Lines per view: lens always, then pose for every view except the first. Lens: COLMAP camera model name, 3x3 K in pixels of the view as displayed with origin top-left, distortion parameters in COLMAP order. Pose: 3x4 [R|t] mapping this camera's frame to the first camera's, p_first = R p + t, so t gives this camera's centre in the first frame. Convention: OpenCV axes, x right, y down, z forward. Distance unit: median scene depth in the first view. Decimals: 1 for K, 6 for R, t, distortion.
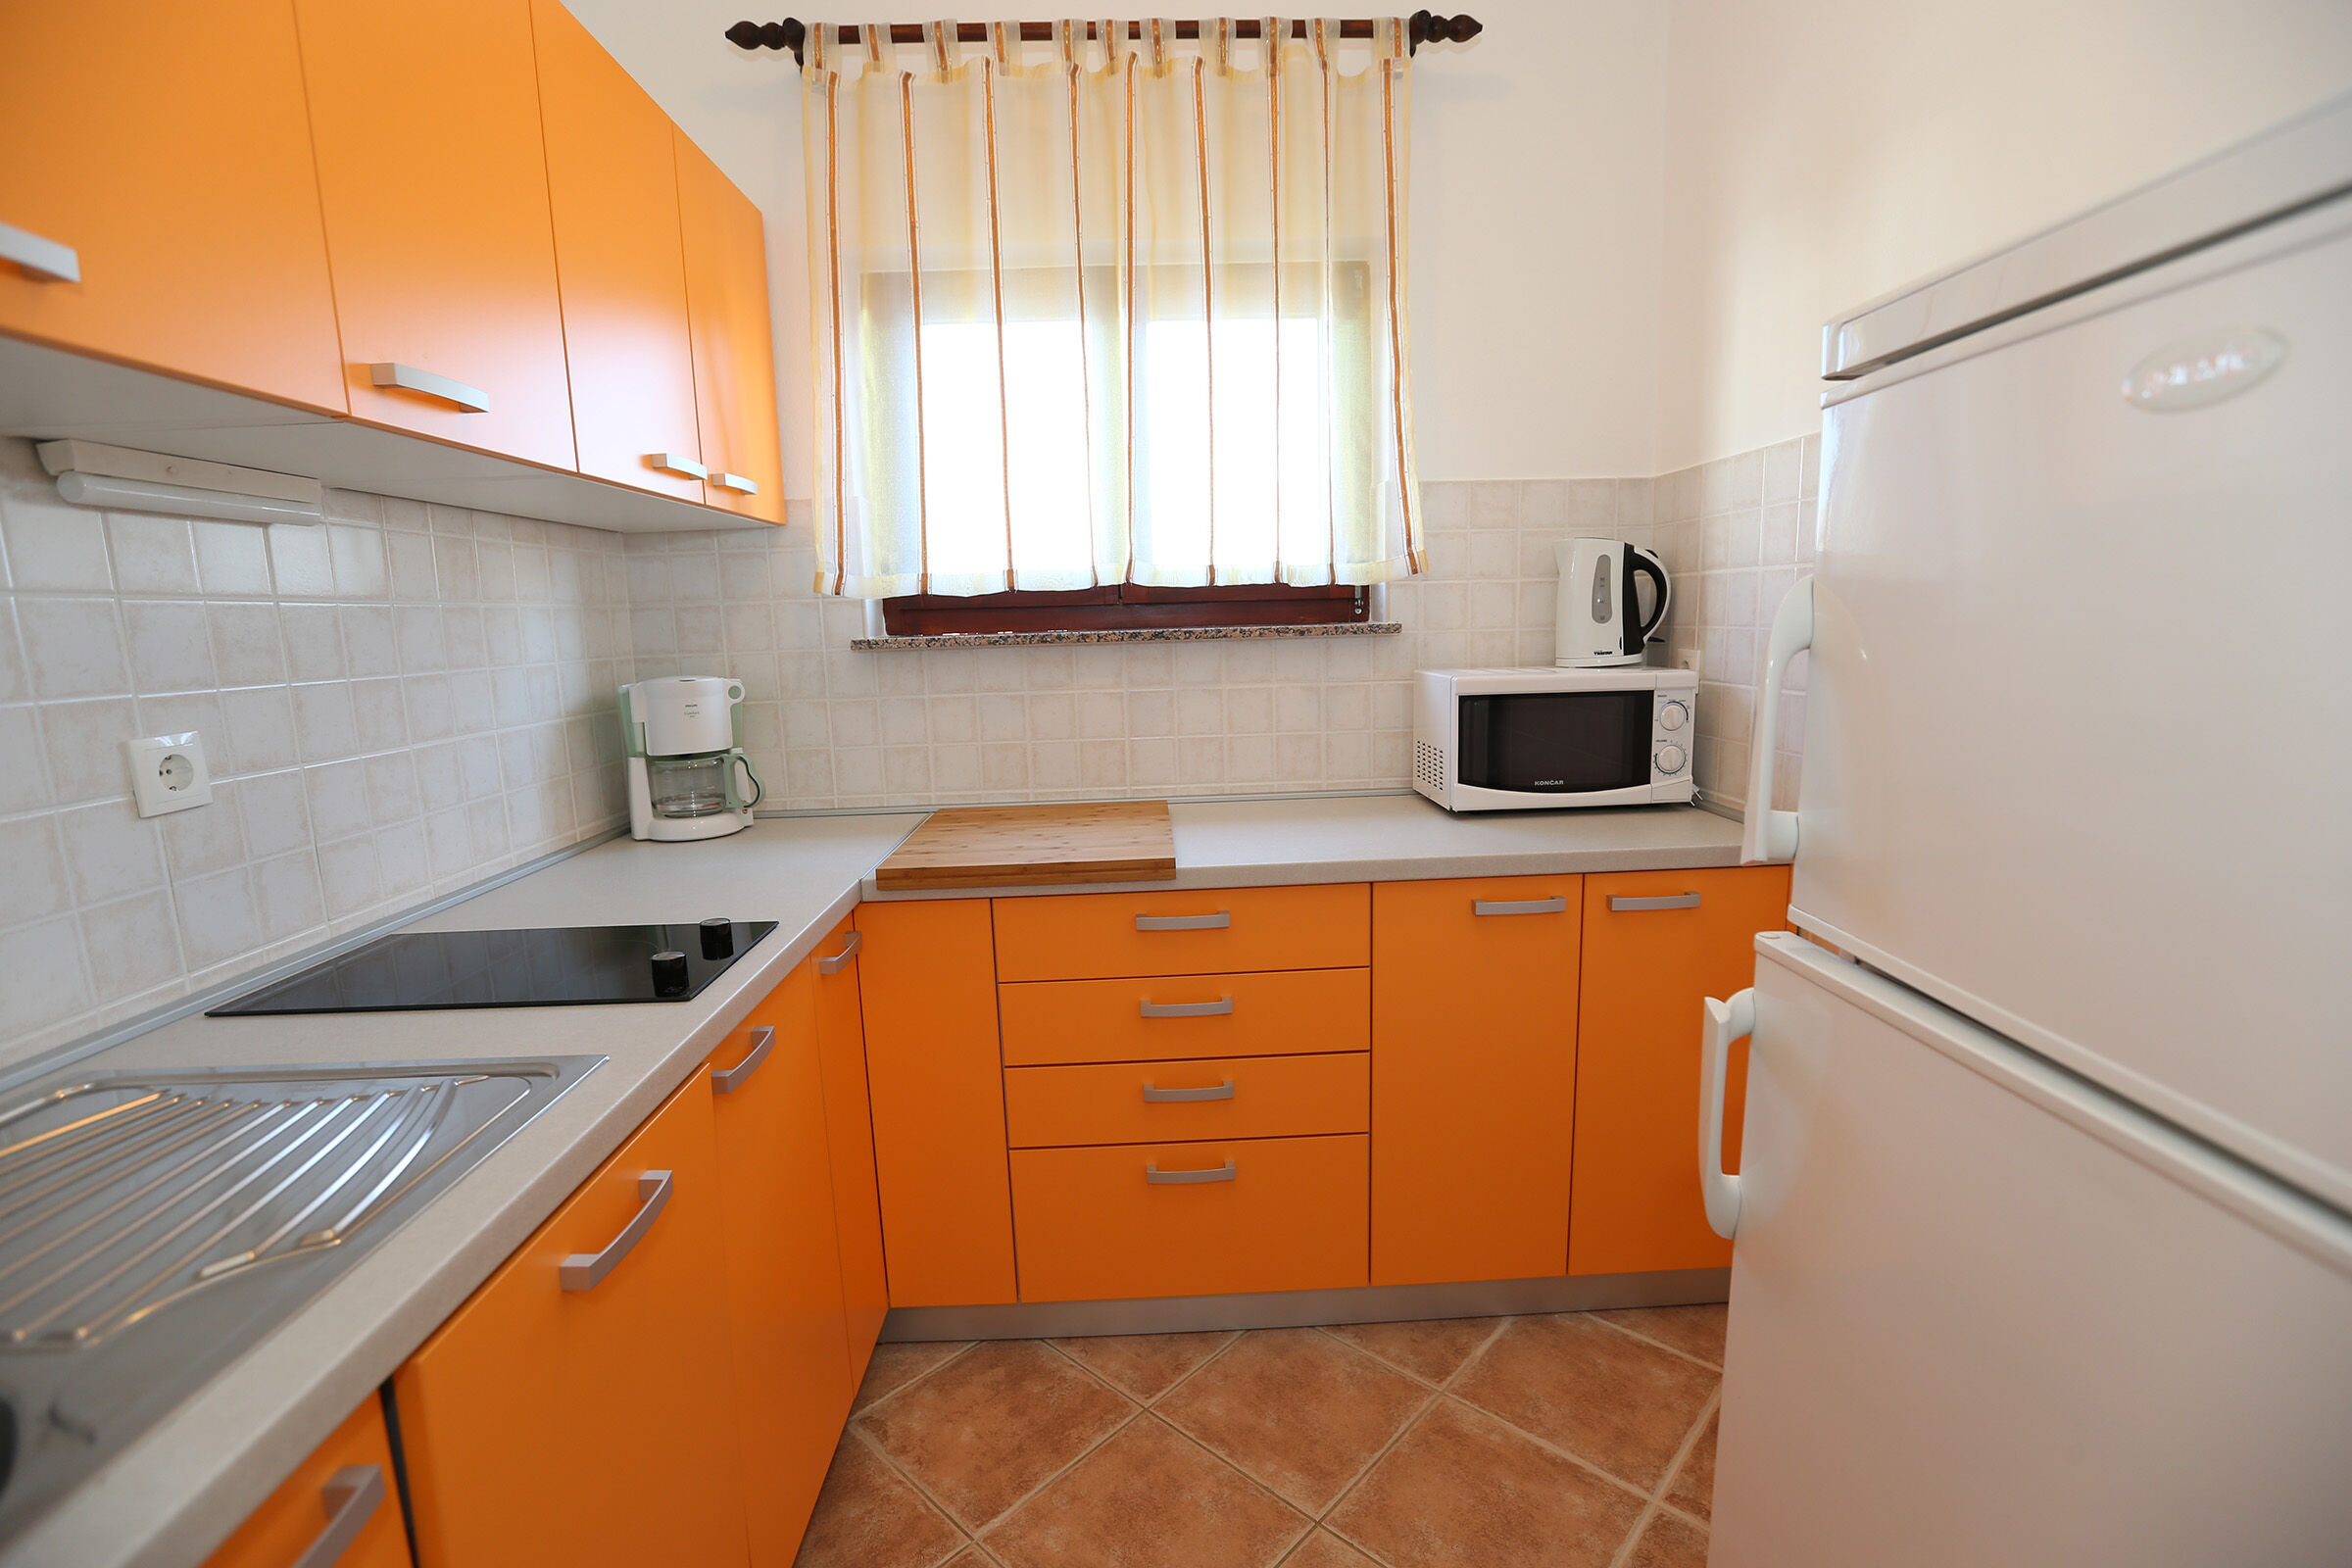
lens RADIAL K [[1071.4, 0, 1176.9], [0, 1071.4, 795.7], [0, 0, 1]] dist [-0.056199, 0.021082]
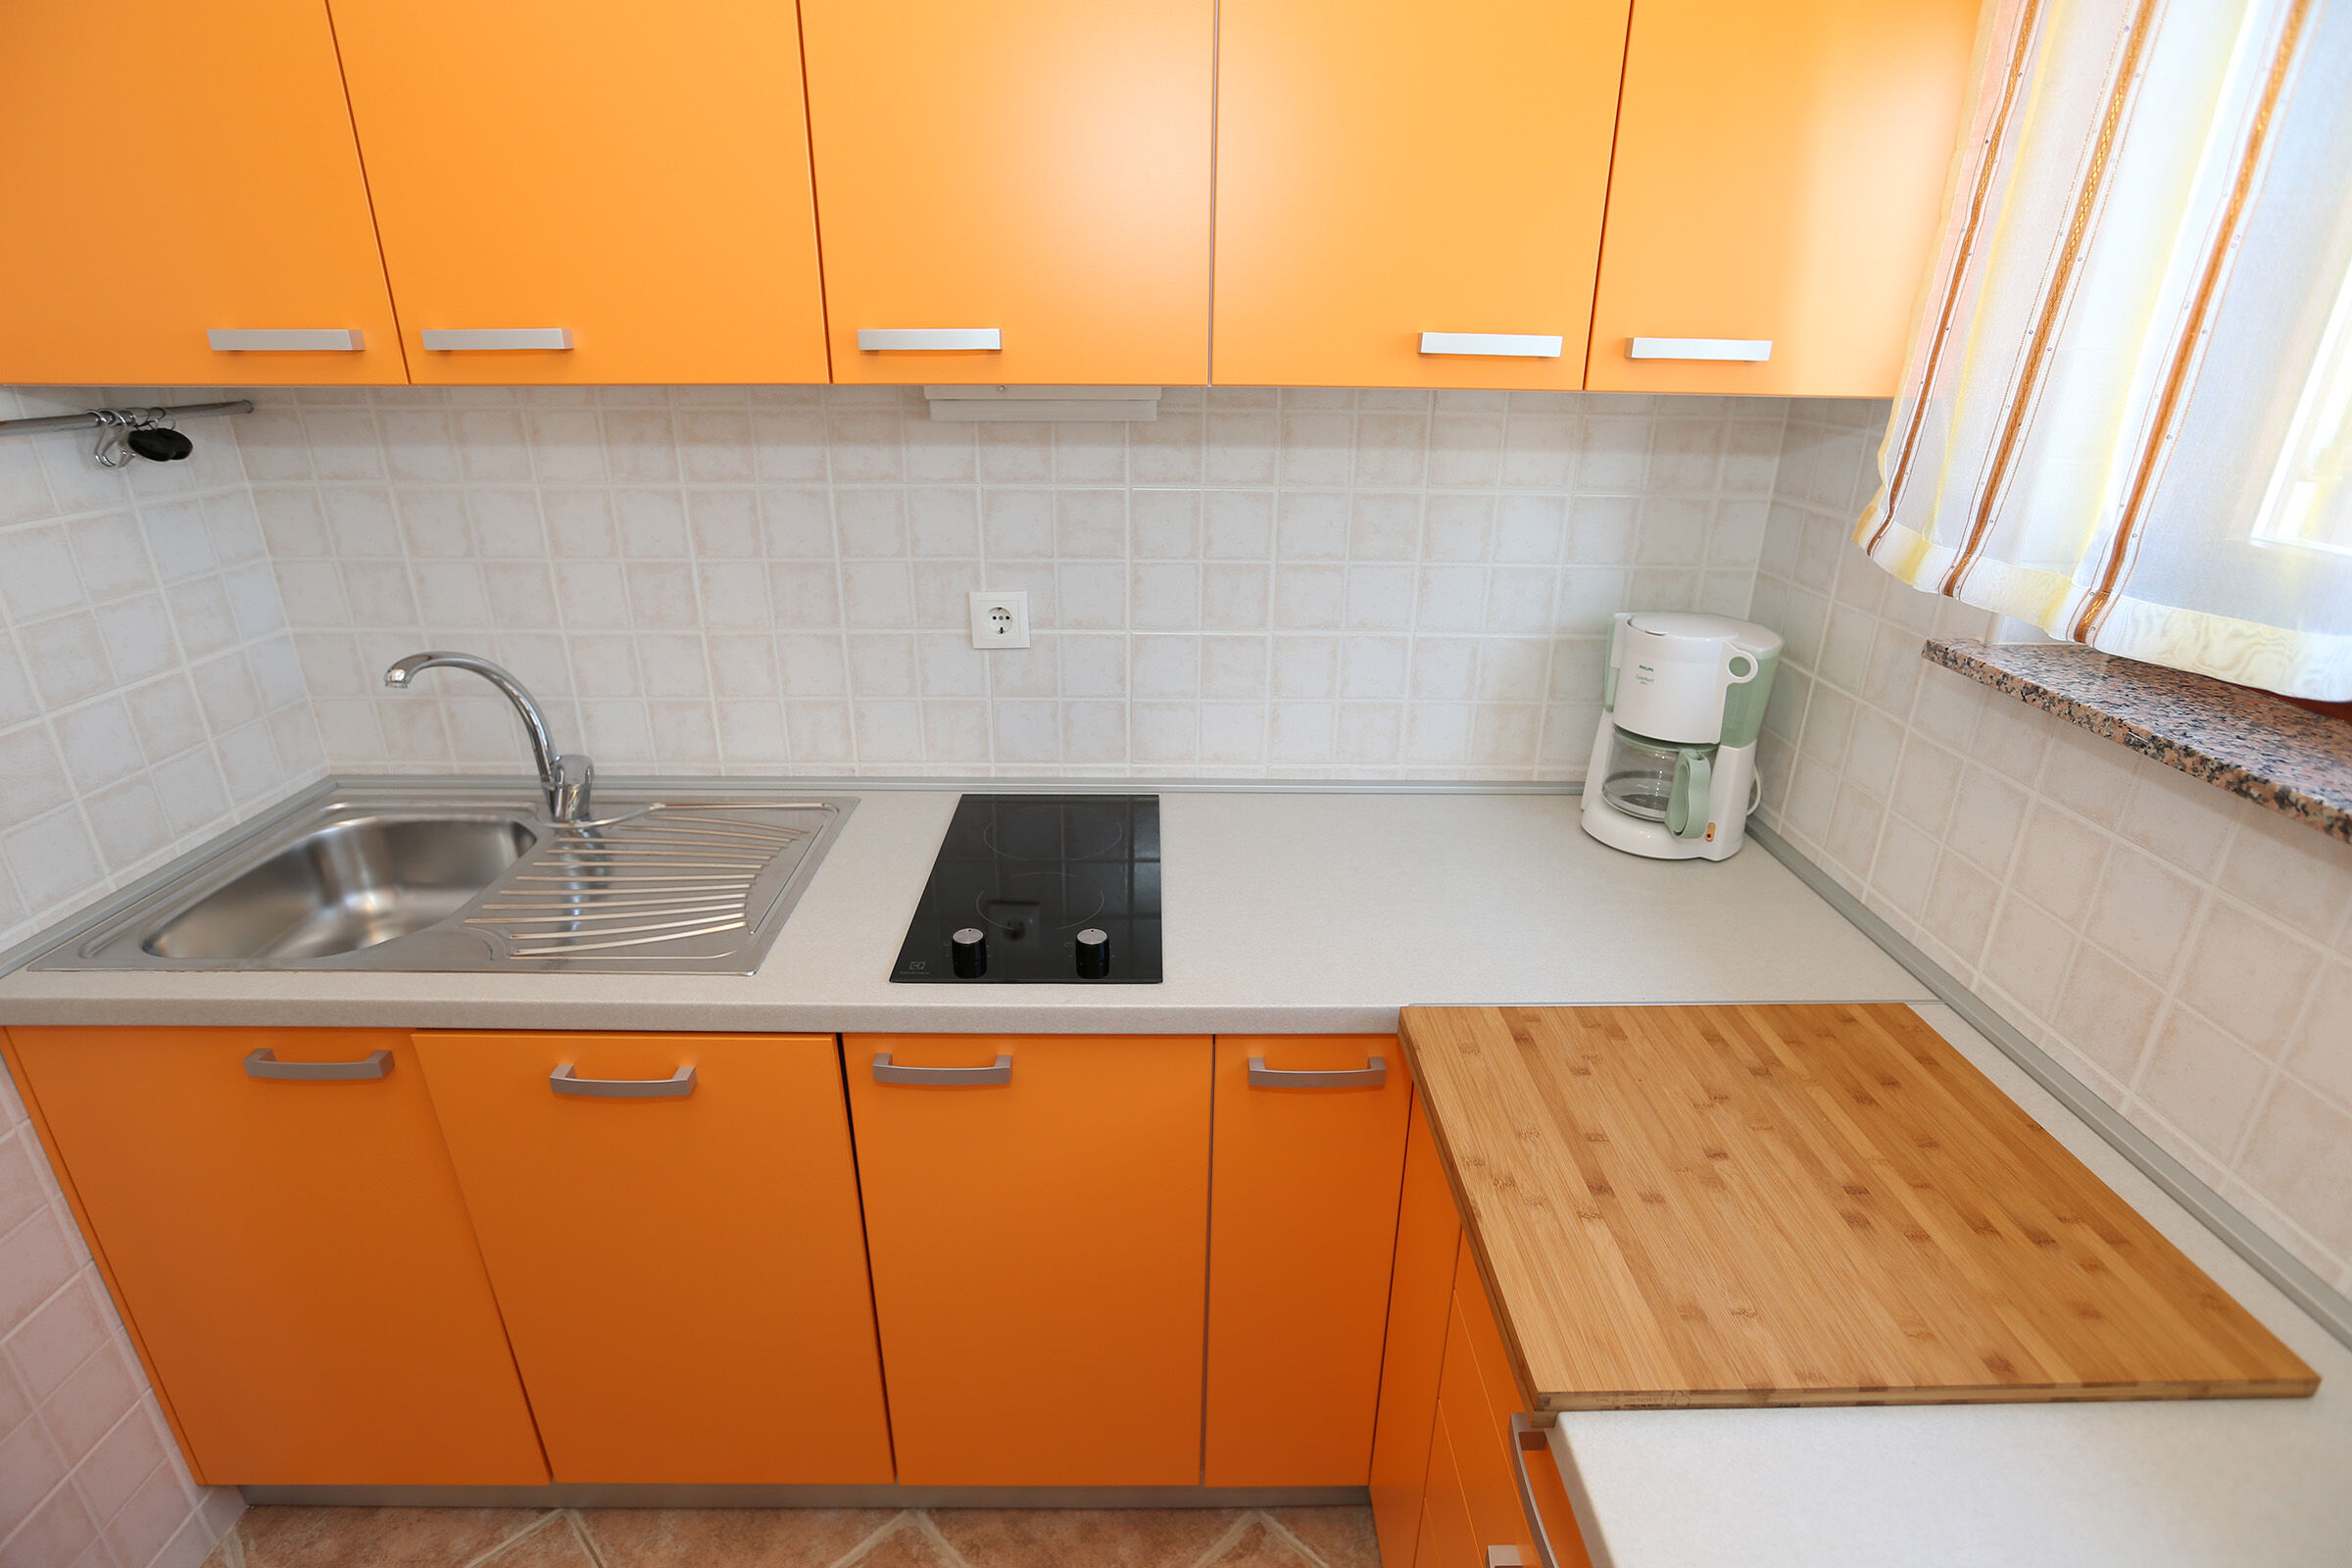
lens RADIAL K [[1164.5, 0, 1176.0], [0, 1164.5, 784.0], [0, 0, 1]] dist [-0.070715, 0.032026]
pose [[-0.015053, 0.399338, -0.916680, 0.286857], [-0.173586, 0.901819, 0.395715, -0.283036], [0.984704, 0.165080, 0.055745, 0.725998]]
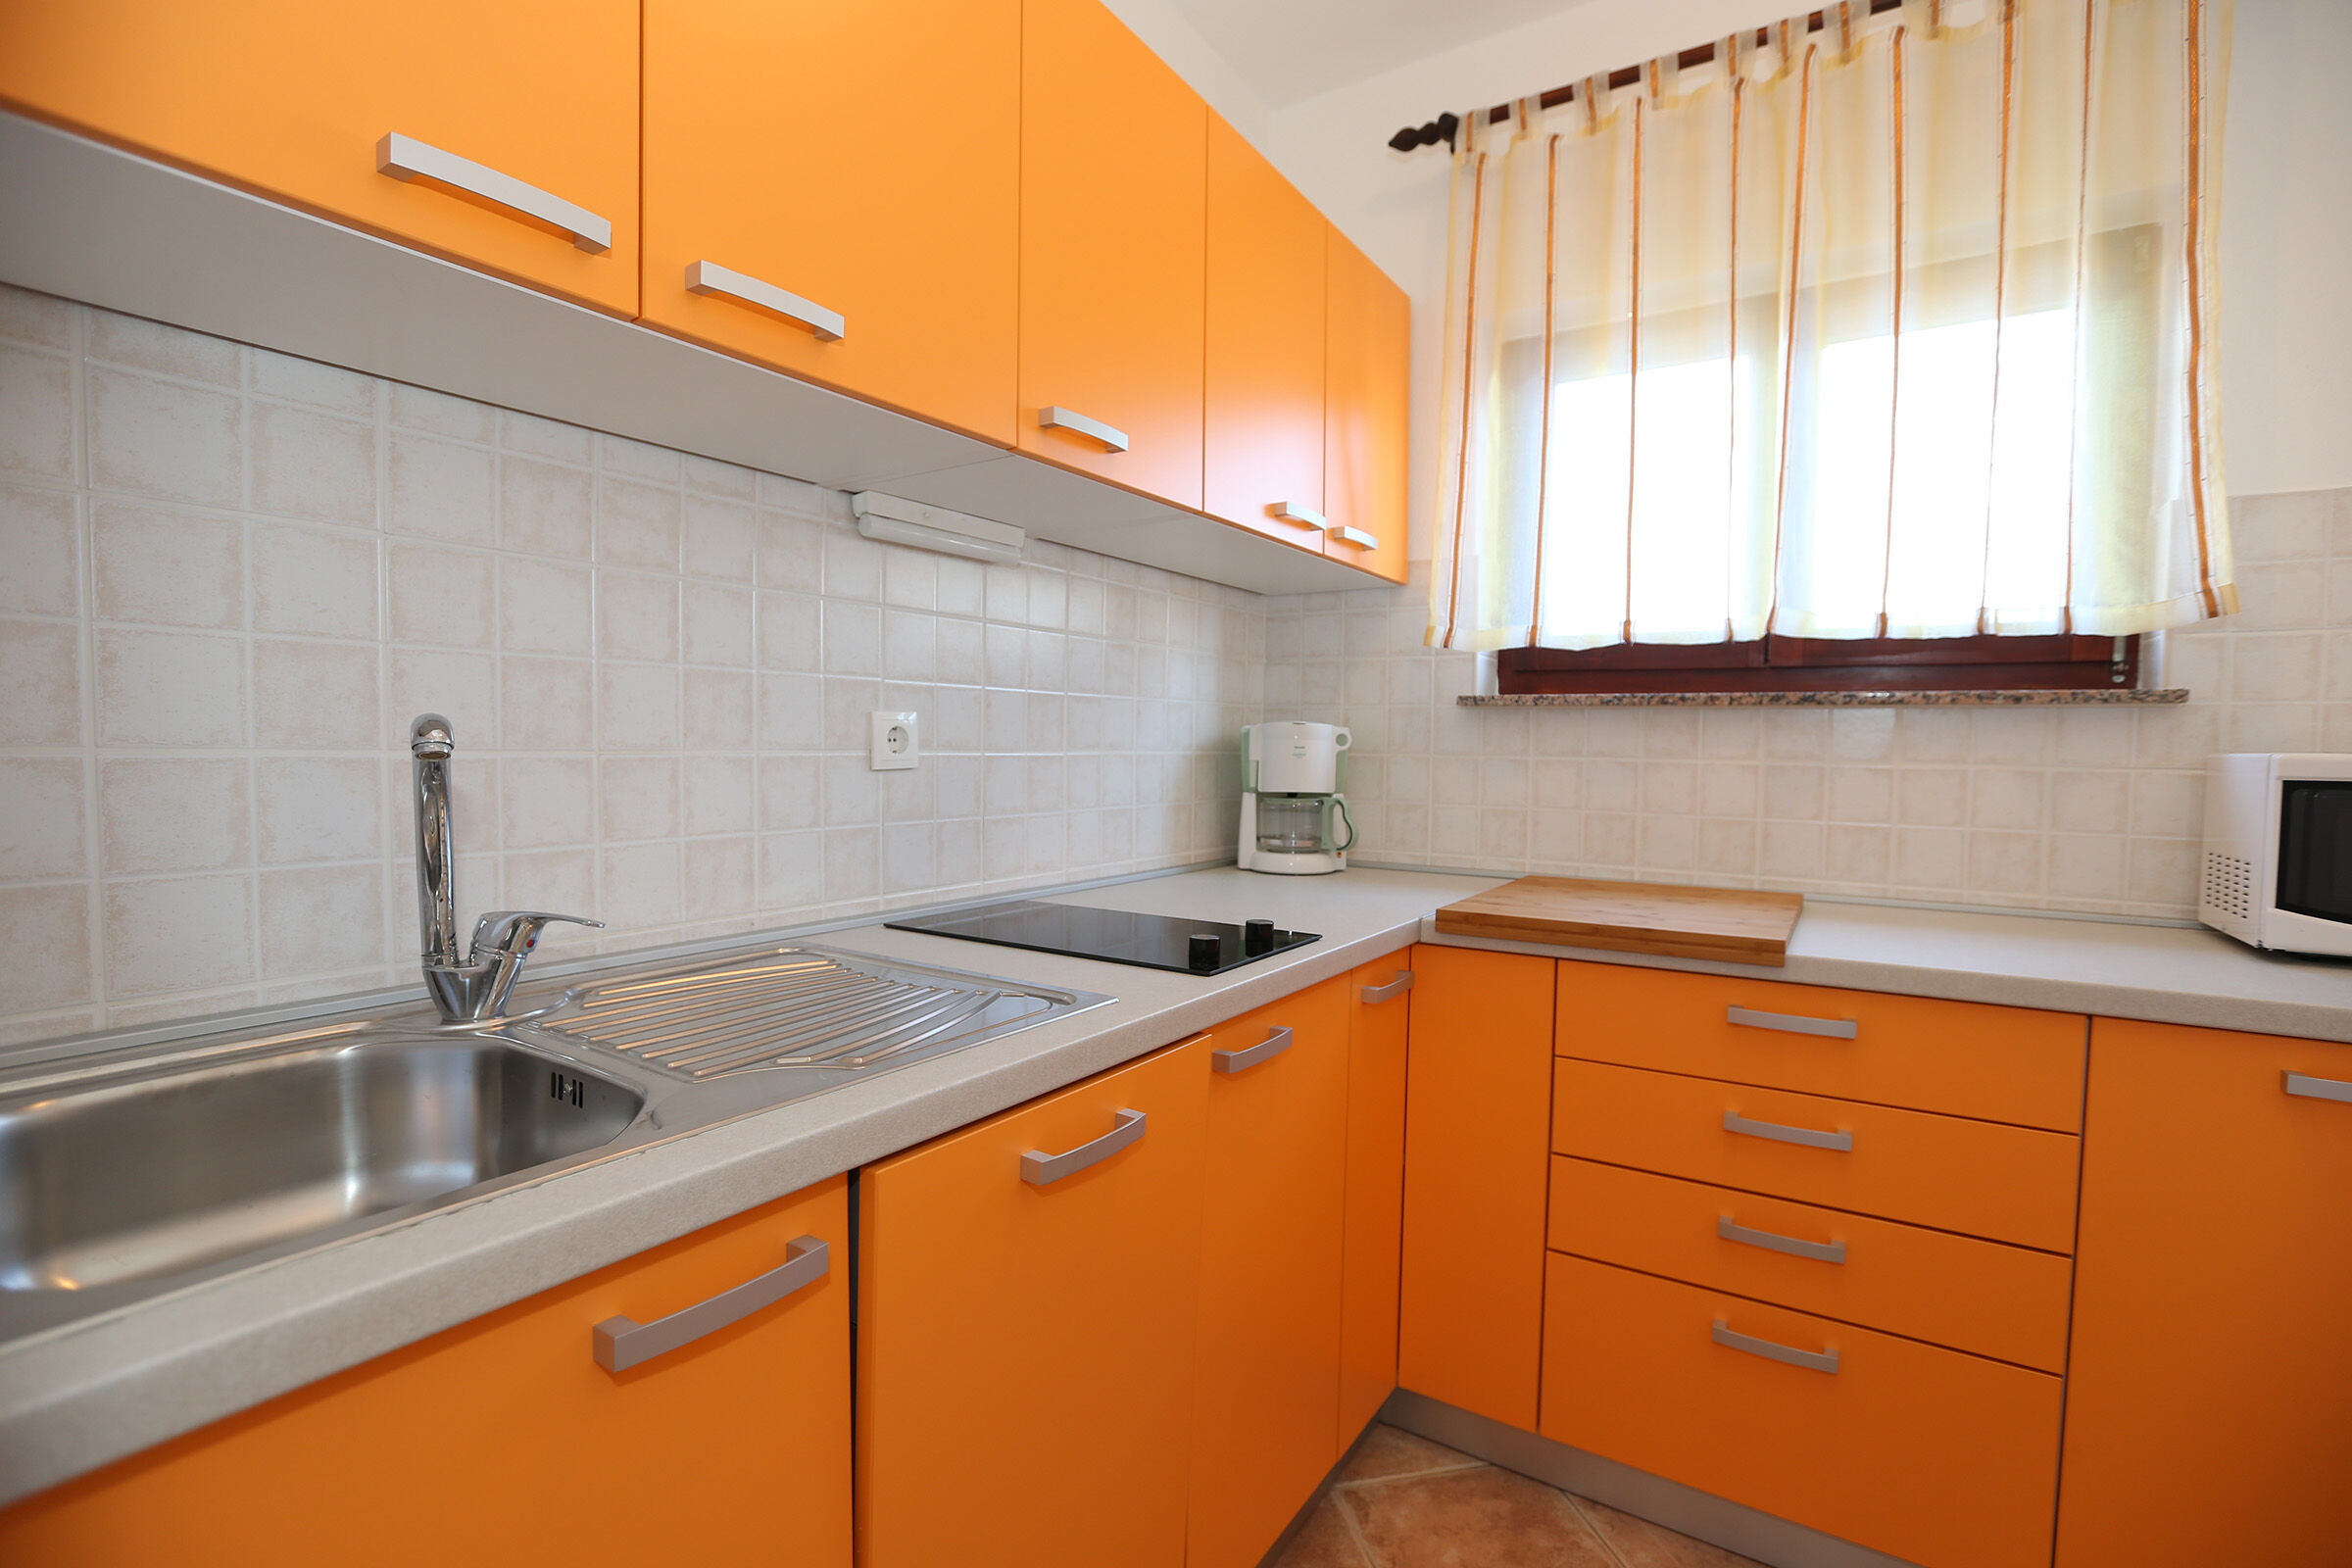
lens RADIAL K [[1071.4, 0, 1176.9], [0, 1071.4, 795.7], [0, 0, 1]] dist [-0.056199, 0.021082]
pose [[0.819372, 0.066900, -0.569345, 0.062850], [-0.130382, 0.988887, -0.071441, 0.060854], [0.558238, 0.132769, 0.818989, 0.059179]]
